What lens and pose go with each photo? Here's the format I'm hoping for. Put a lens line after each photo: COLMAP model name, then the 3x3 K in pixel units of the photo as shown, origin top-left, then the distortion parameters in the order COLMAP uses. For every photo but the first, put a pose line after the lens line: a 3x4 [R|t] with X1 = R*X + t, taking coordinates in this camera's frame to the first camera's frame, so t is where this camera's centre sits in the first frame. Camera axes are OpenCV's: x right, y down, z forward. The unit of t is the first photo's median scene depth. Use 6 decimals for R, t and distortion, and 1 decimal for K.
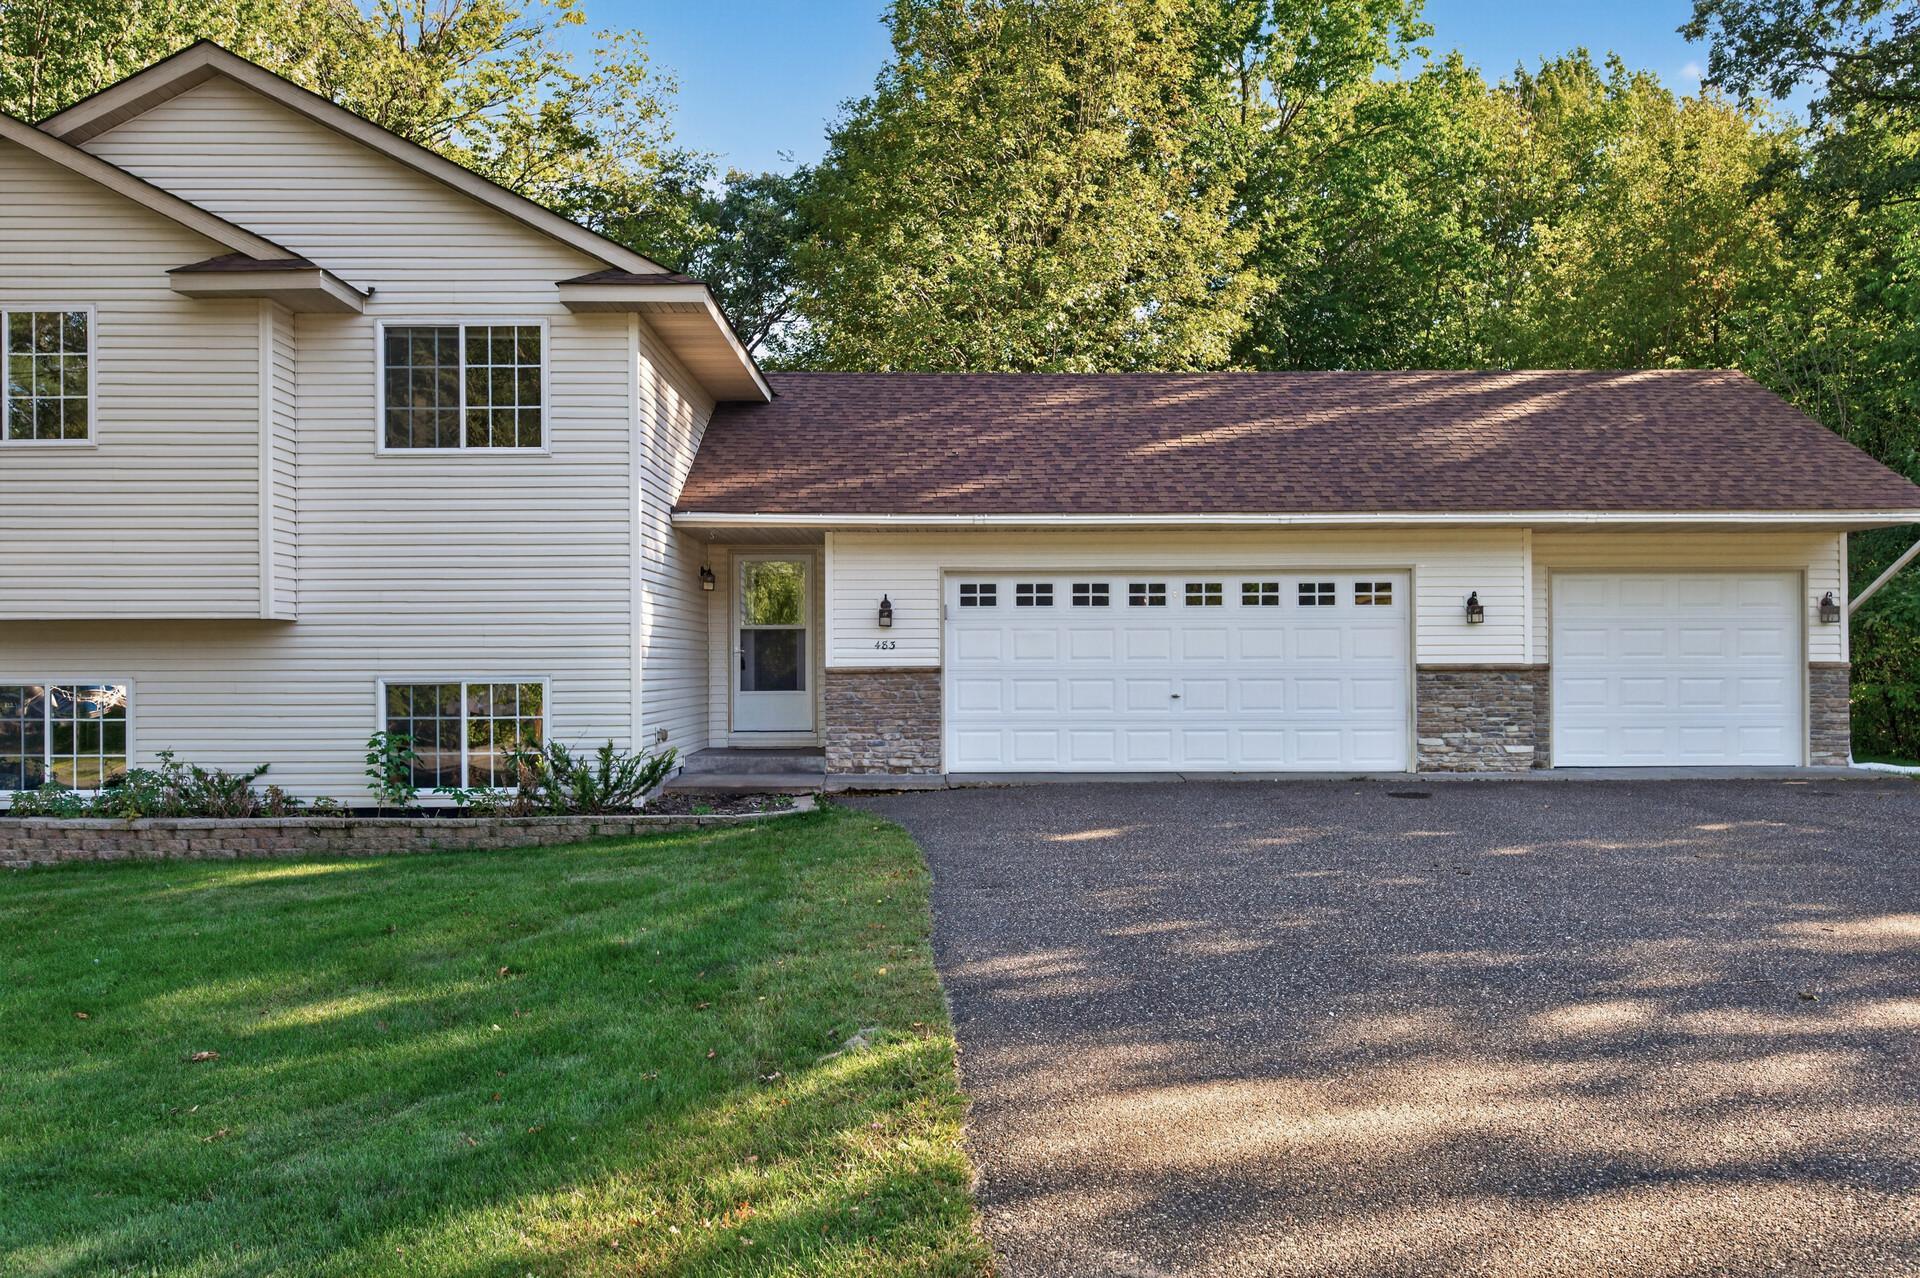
lens RADIAL K [[1899.3, 0, 960.0], [0, 1899.3, 639.0], [0, 0, 1]] dist [-0.019138, -0.010547]
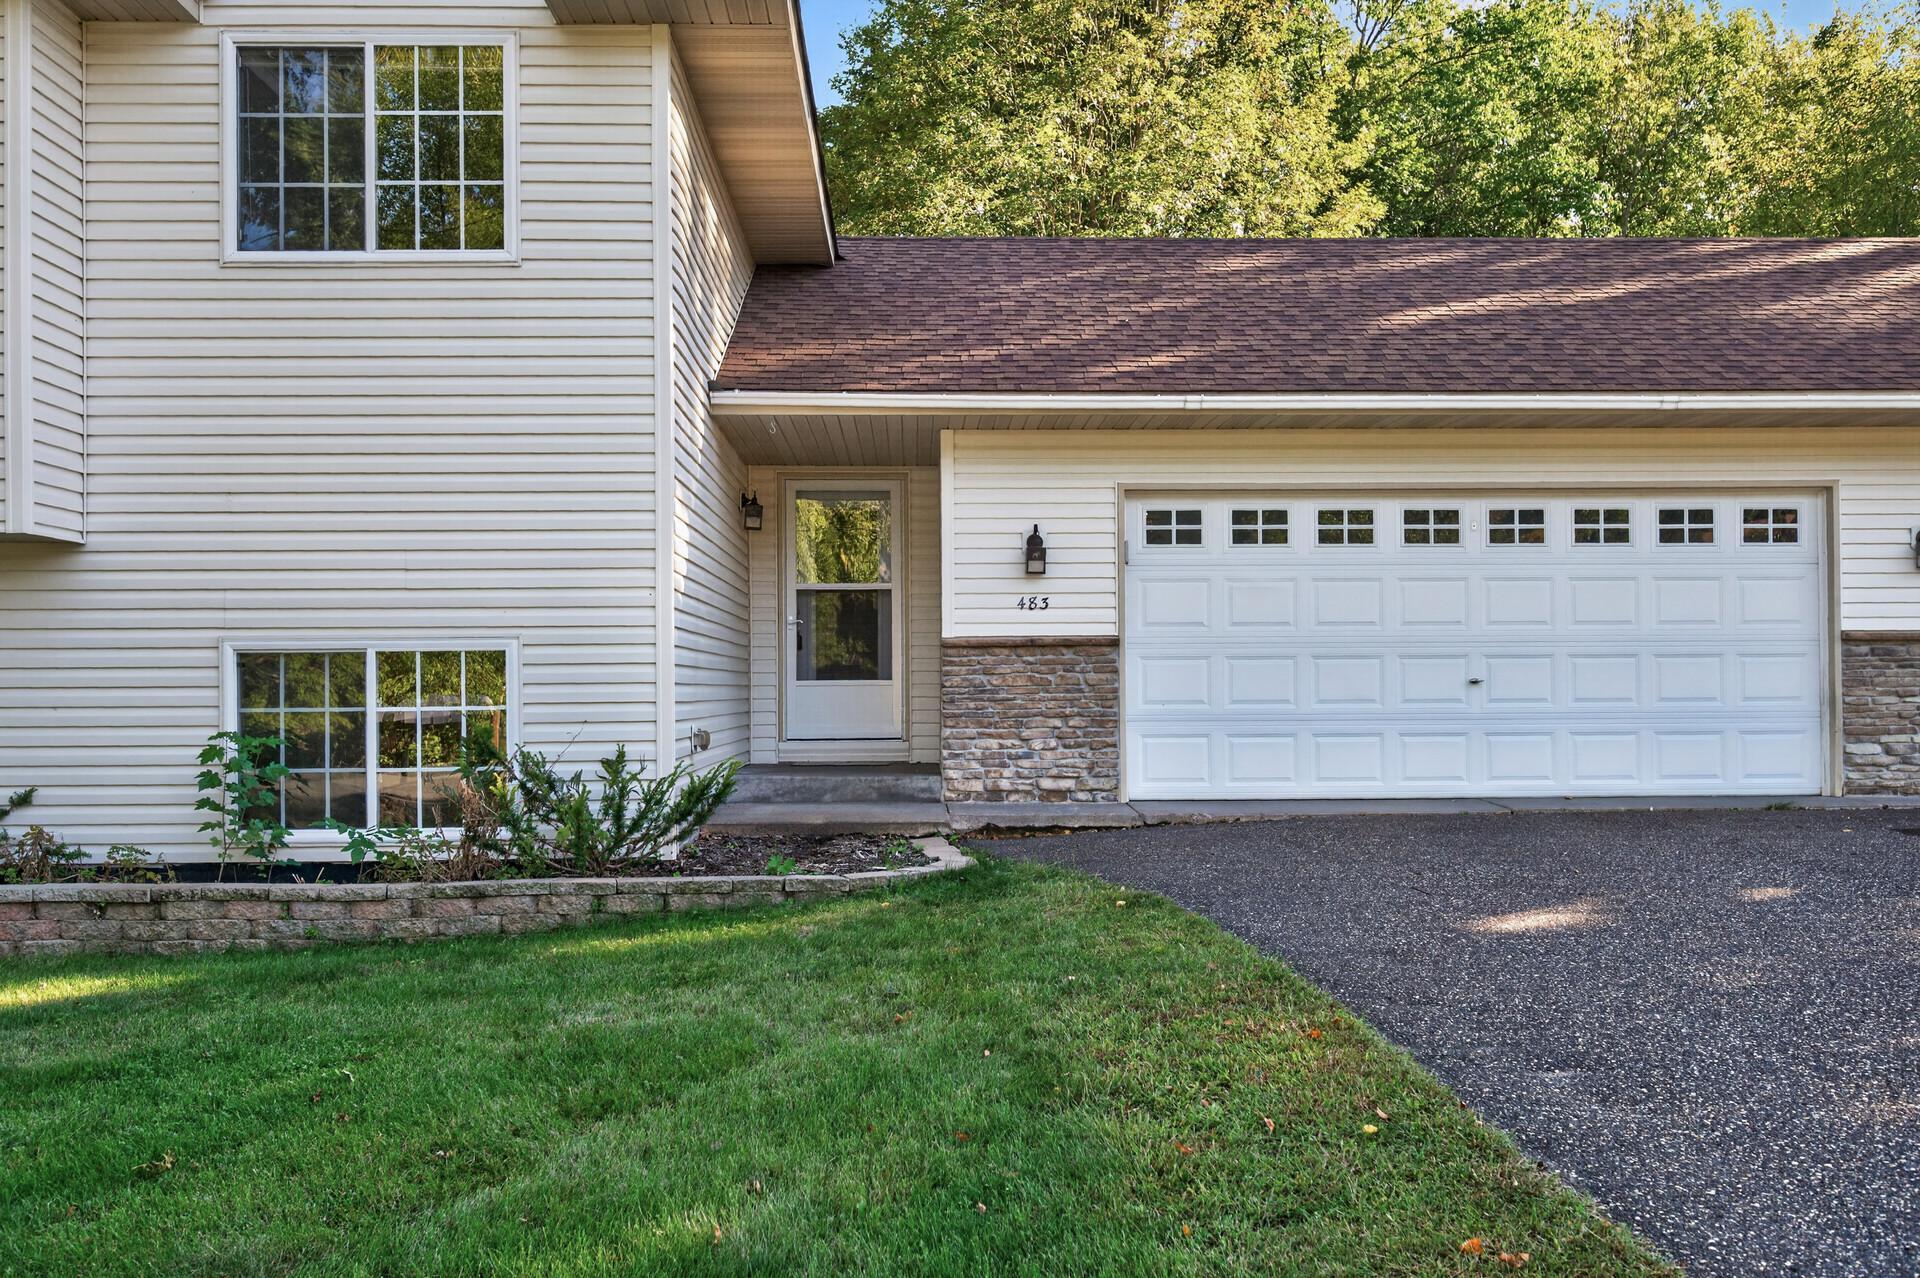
lens RADIAL K [[1899.3, 0, 960.0], [0, 1899.3, 639.0], [0, 0, 1]] dist [-0.019138, -0.010547]
pose [[0.999760, -0.001725, 0.021821, -0.090990], [0.002023, 0.999905, -0.013645, 0.027914], [-0.021795, 0.013686, 0.999669, 0.404890]]
